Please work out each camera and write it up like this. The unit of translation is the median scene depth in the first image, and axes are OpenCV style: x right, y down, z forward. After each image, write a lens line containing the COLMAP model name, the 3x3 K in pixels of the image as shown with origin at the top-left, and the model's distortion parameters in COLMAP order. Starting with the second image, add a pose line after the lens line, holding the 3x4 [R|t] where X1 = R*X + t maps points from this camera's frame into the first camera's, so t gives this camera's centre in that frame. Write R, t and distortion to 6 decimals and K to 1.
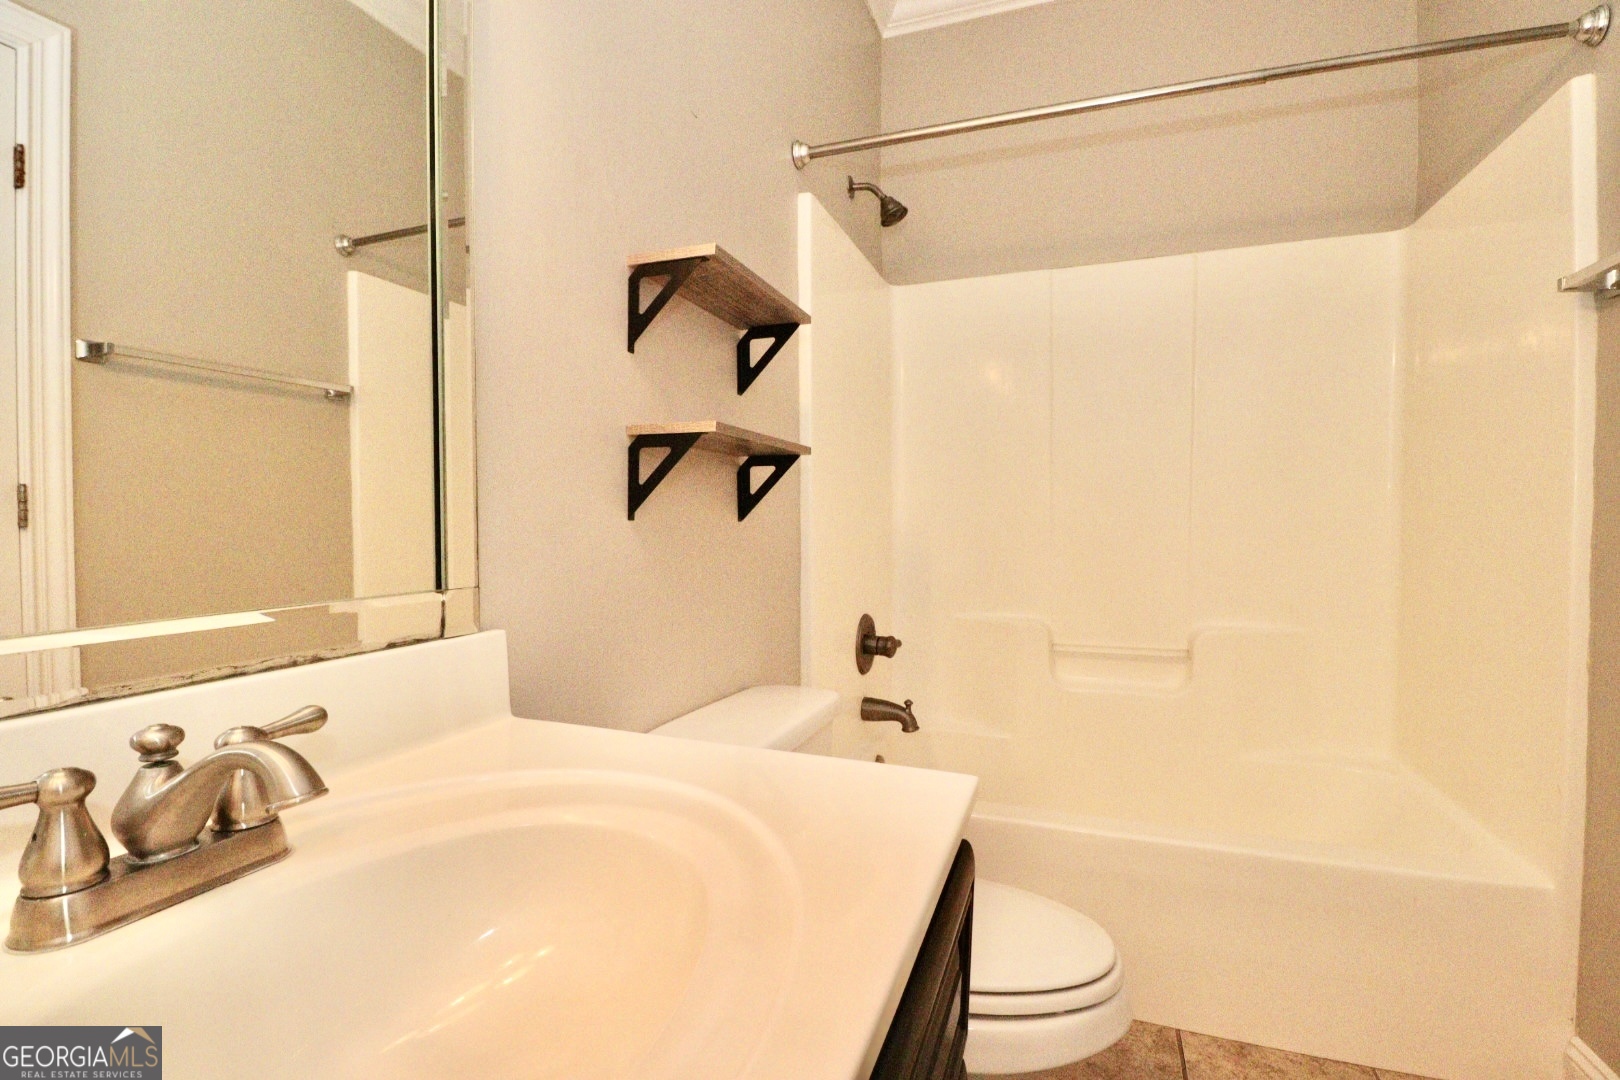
lens RADIAL K [[754.0, 0, 810.4], [0, 754.0, 540.4], [0, 0, 1]] dist [-0.004062, -0.009596]
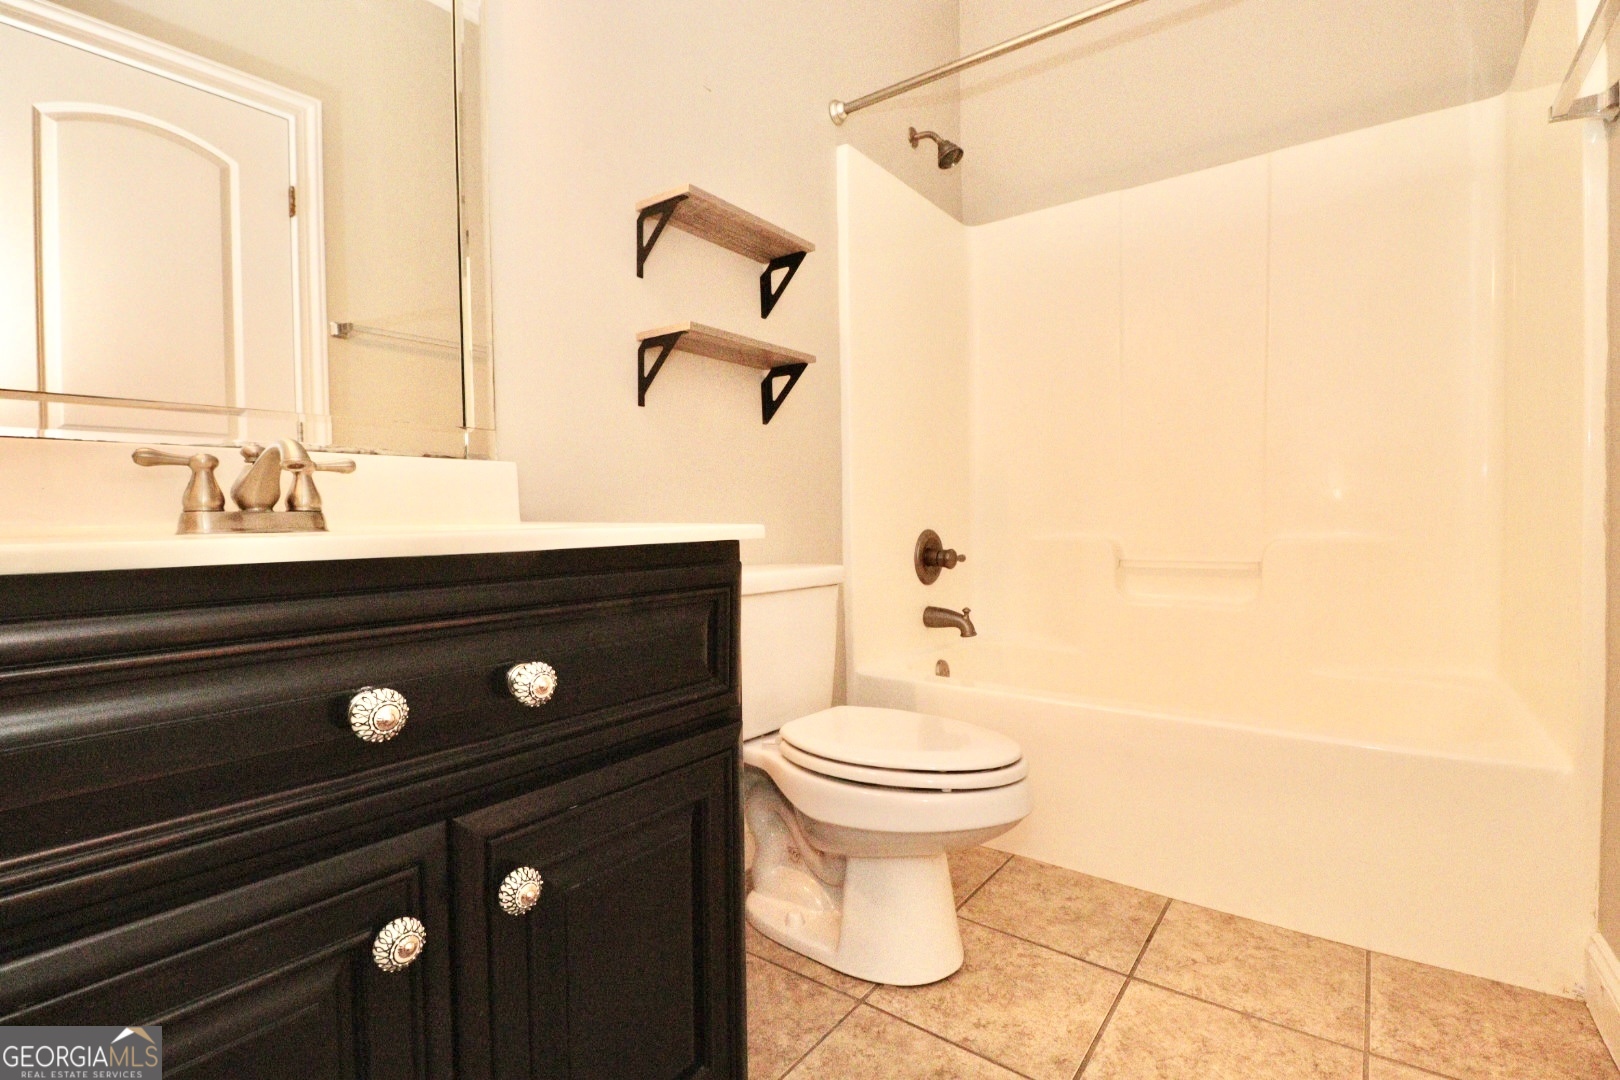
lens RADIAL K [[754.0, 0, 808.7], [0, 754.0, 535.3], [0, 0, 1]] dist [-0.004062, -0.009596]
pose [[0.960349, -0.004421, -0.278766, 0.260336], [0.005924, 0.999972, 0.004548, 0.124451], [0.278739, -0.006019, 0.960348, -0.112119]]
